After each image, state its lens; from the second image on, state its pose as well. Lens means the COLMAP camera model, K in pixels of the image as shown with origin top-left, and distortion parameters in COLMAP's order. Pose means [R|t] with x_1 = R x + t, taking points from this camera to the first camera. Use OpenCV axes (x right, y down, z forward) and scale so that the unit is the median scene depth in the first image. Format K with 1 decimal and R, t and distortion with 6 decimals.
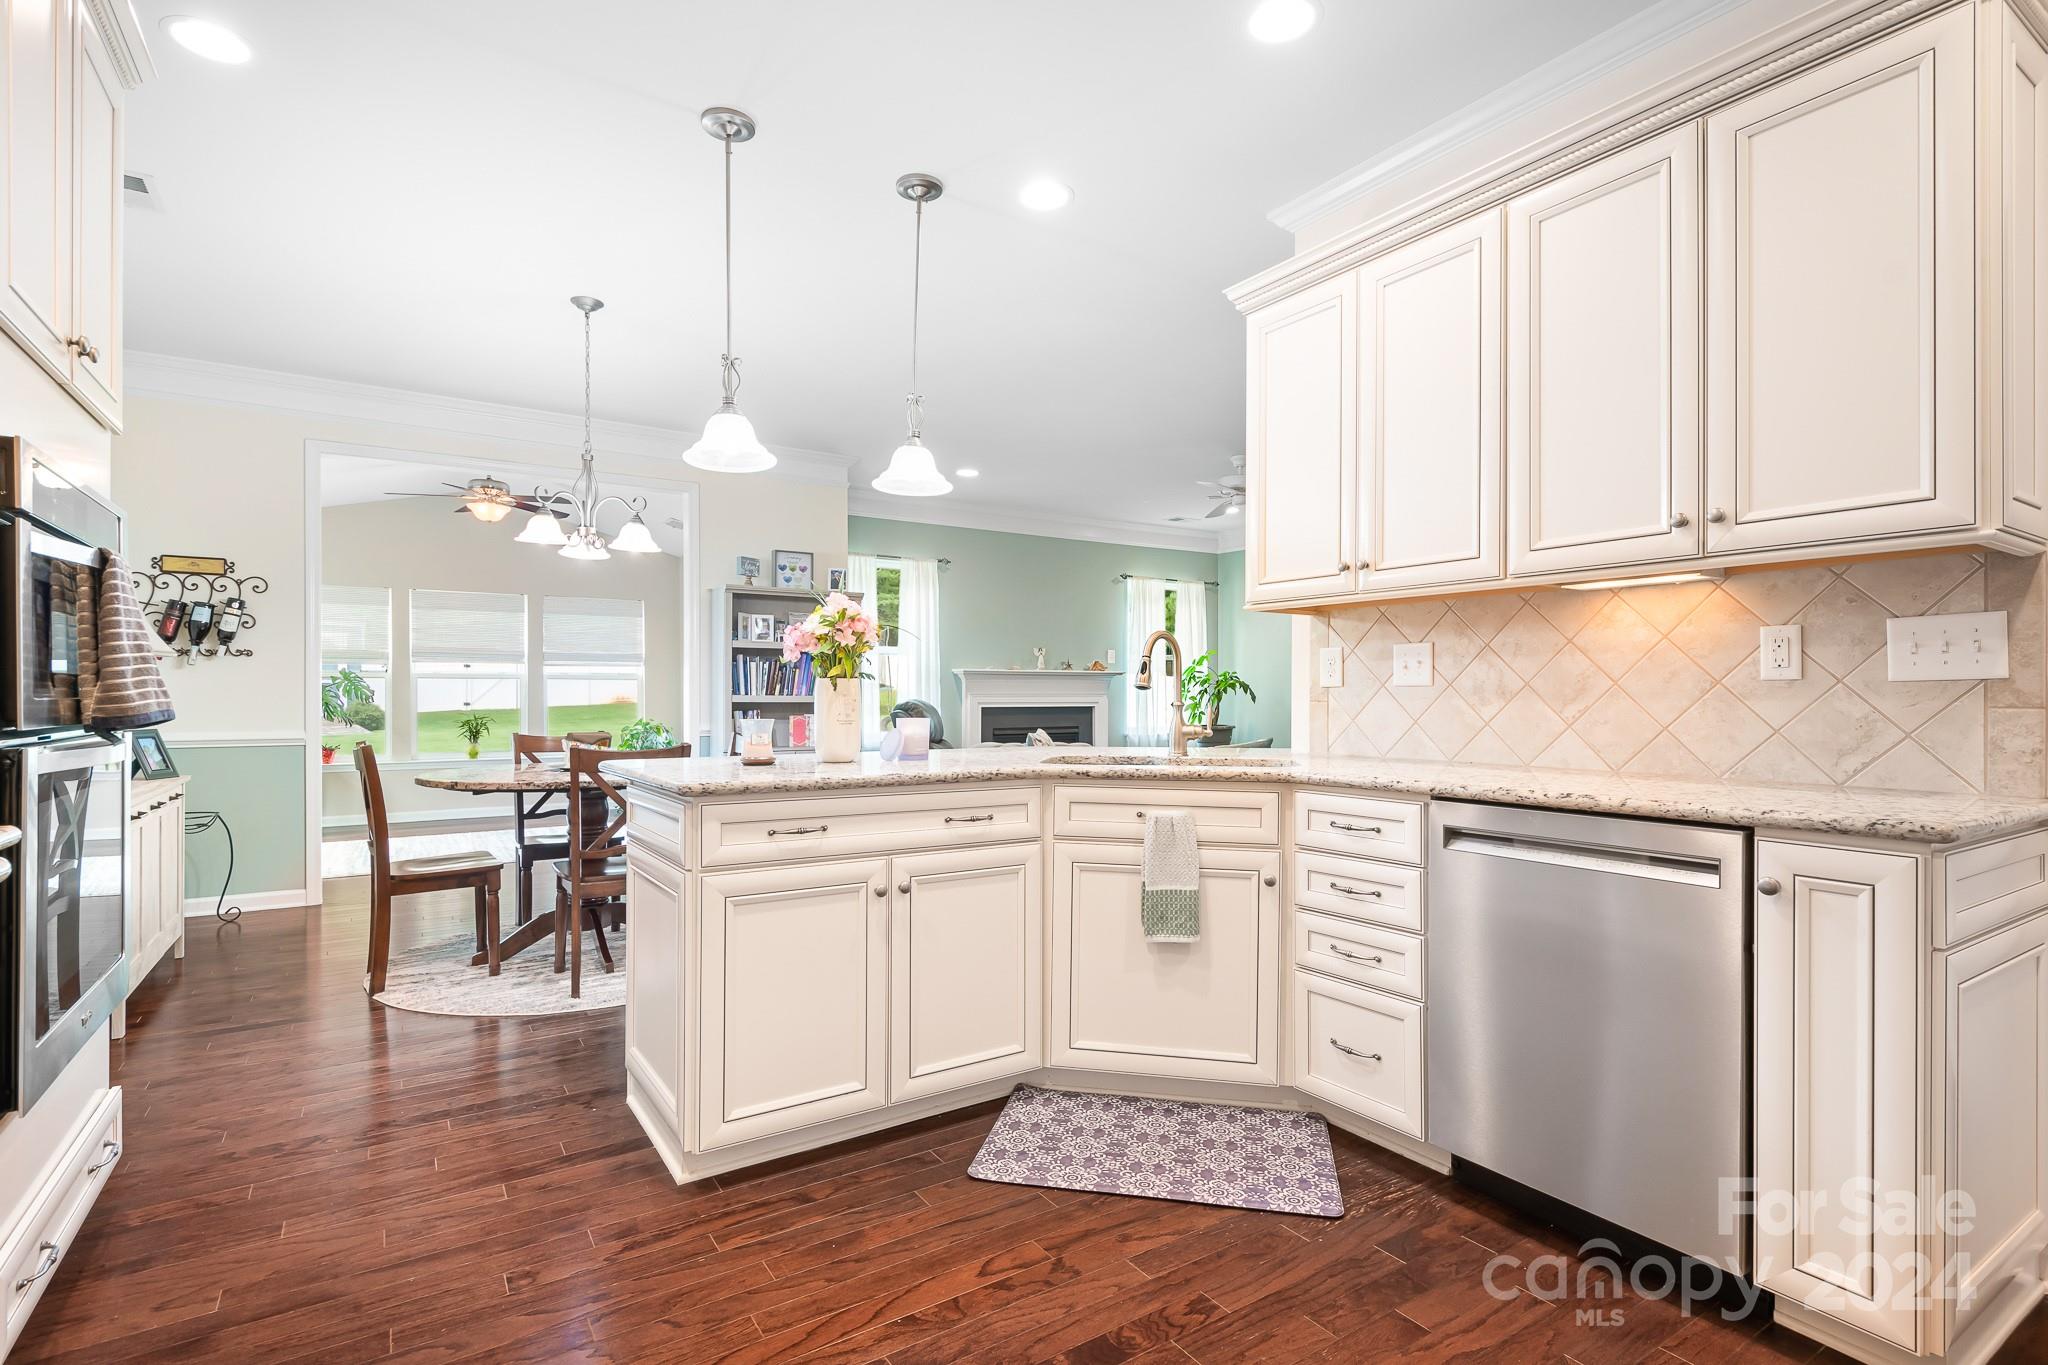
lens RADIAL K [[980.8, 0, 1027.3], [0, 980.8, 705.4], [0, 0, 1]] dist [0.001898, 0.000190]
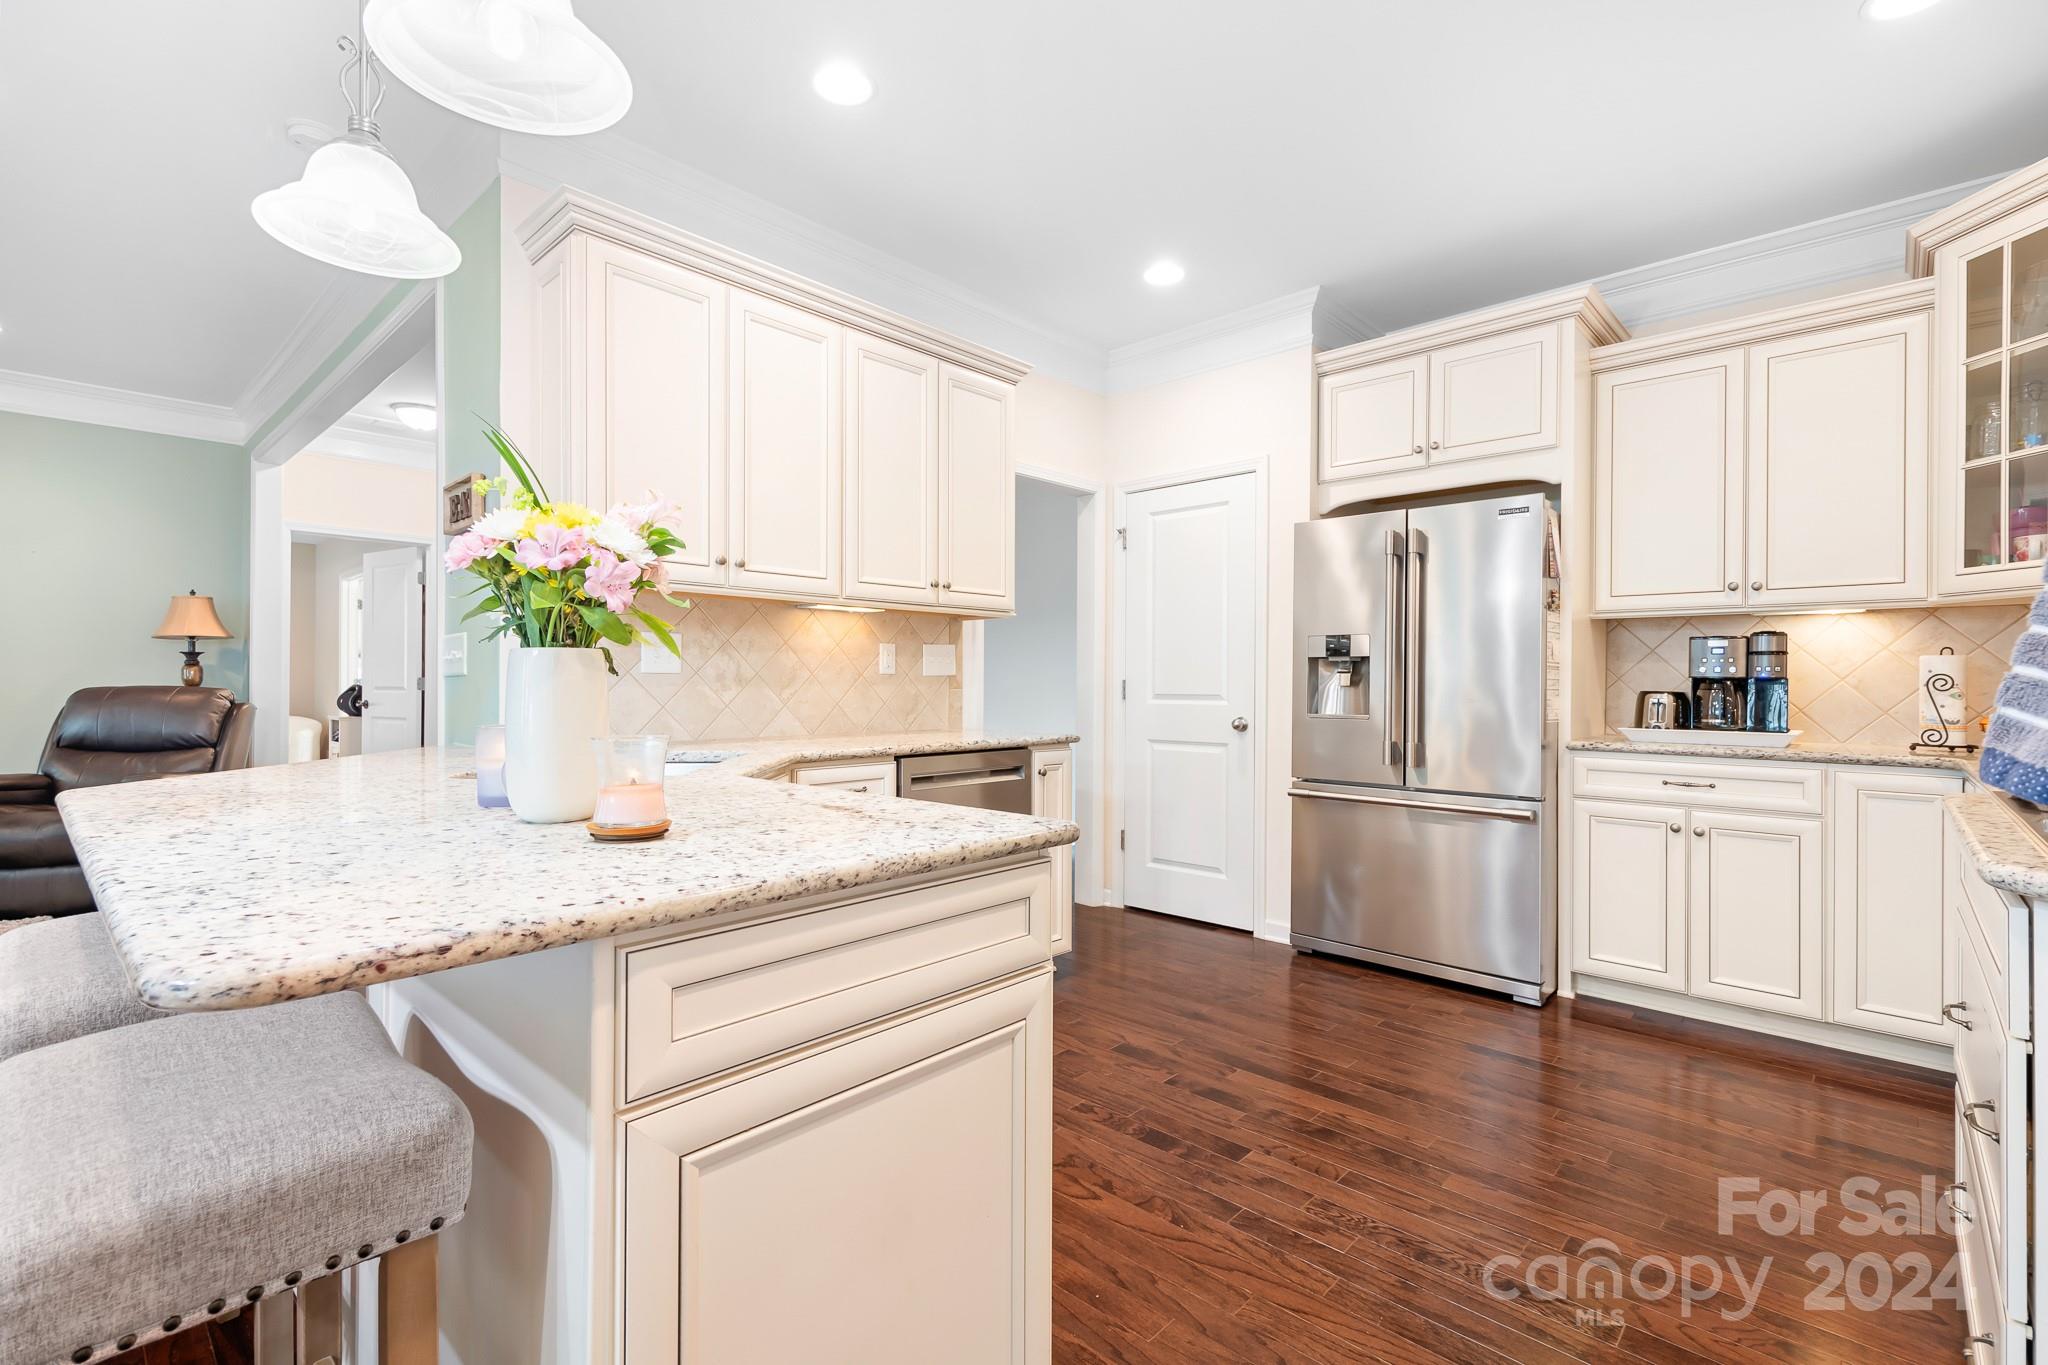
lens RADIAL K [[945.4, 0, 1028.9], [0, 945.4, 690.7], [0, 0, 1]] dist [0.020766, -0.000872]
pose [[-0.255083, -0.012059, 0.966844, -0.871439], [0.002714, 0.999909, 0.013187, -0.016428], [-0.966915, 0.005988, -0.255027, 1.090494]]
